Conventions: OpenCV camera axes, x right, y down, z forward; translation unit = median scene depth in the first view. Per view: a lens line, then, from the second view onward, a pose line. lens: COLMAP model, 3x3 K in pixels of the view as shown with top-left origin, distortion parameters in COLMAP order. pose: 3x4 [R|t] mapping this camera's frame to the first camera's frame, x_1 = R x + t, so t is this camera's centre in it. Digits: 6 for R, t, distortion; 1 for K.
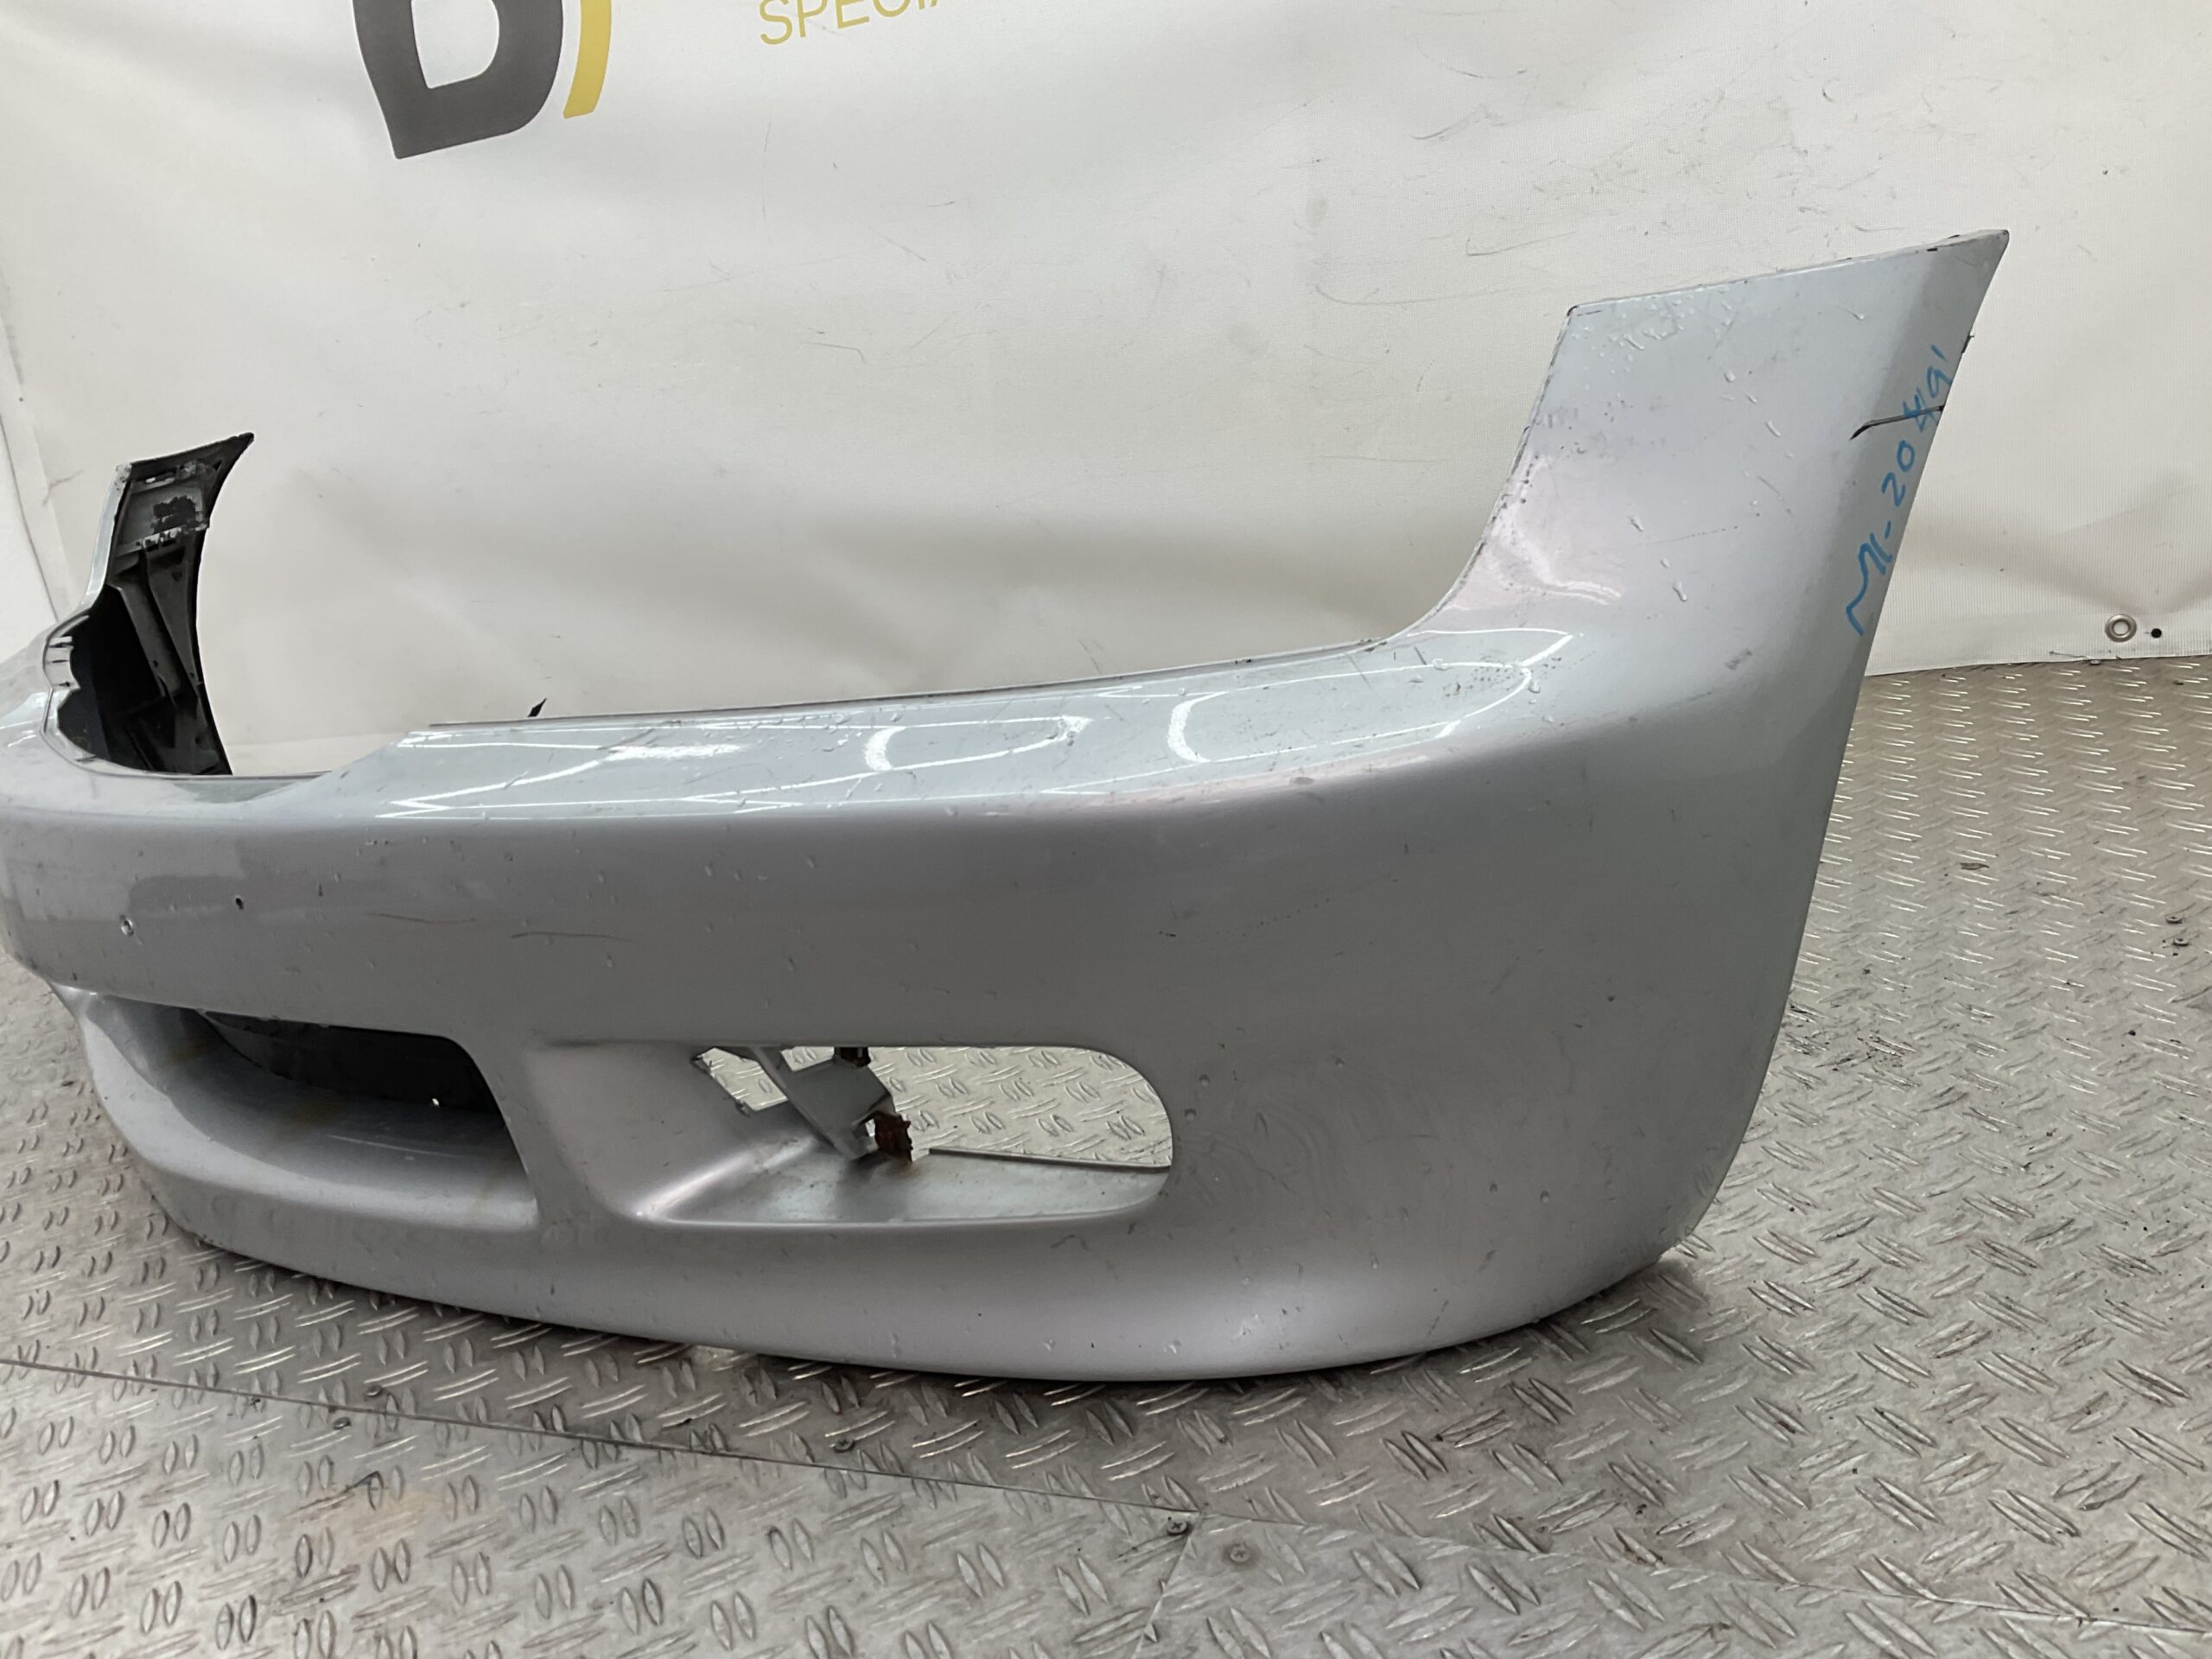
lens RADIAL K [[1824.1, 0, 1097.3], [0, 1824.1, 833.0], [0, 0, 1]] dist [0.068786, -0.125564]
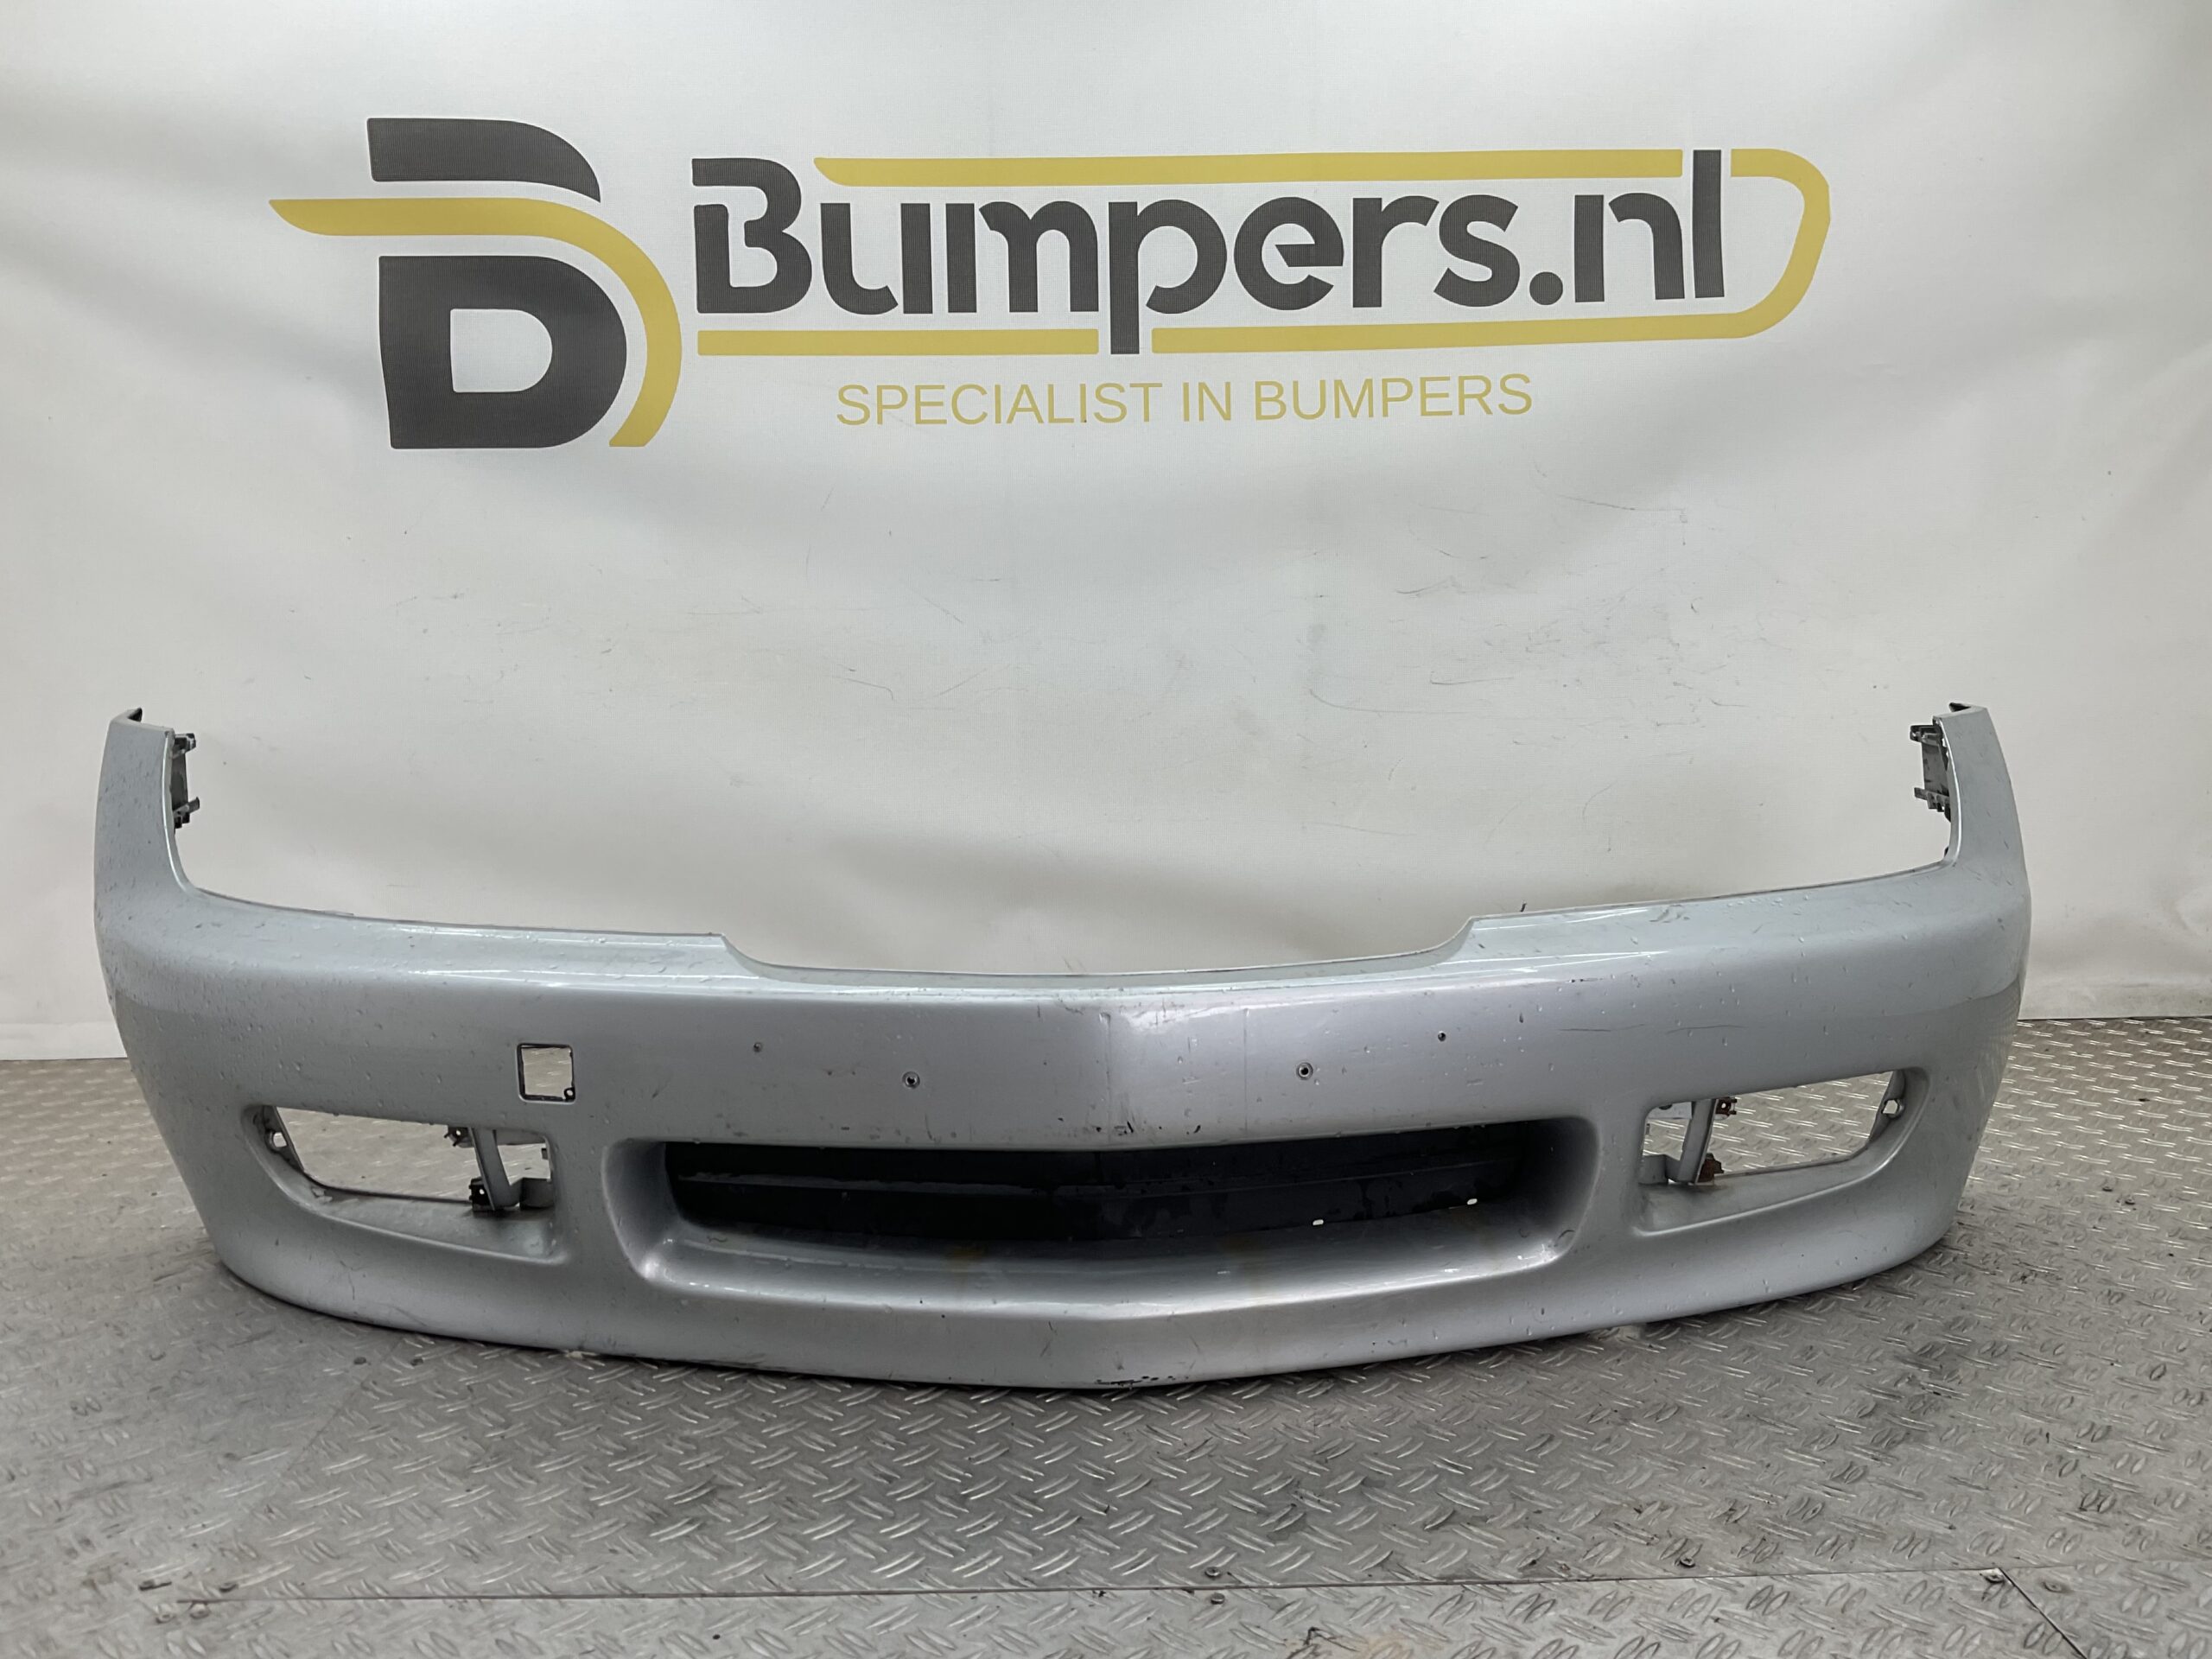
lens RADIAL K [[1824.1, 0, 1092.7], [0, 1824.1, 824.3], [0, 0, 1]] dist [0.068786, -0.125564]
pose [[0.911380, 0.092776, 0.400973, -0.952150], [-0.011728, 0.979720, -0.200028, 0.078983], [-0.411399, 0.177599, 0.893985, -0.063538]]
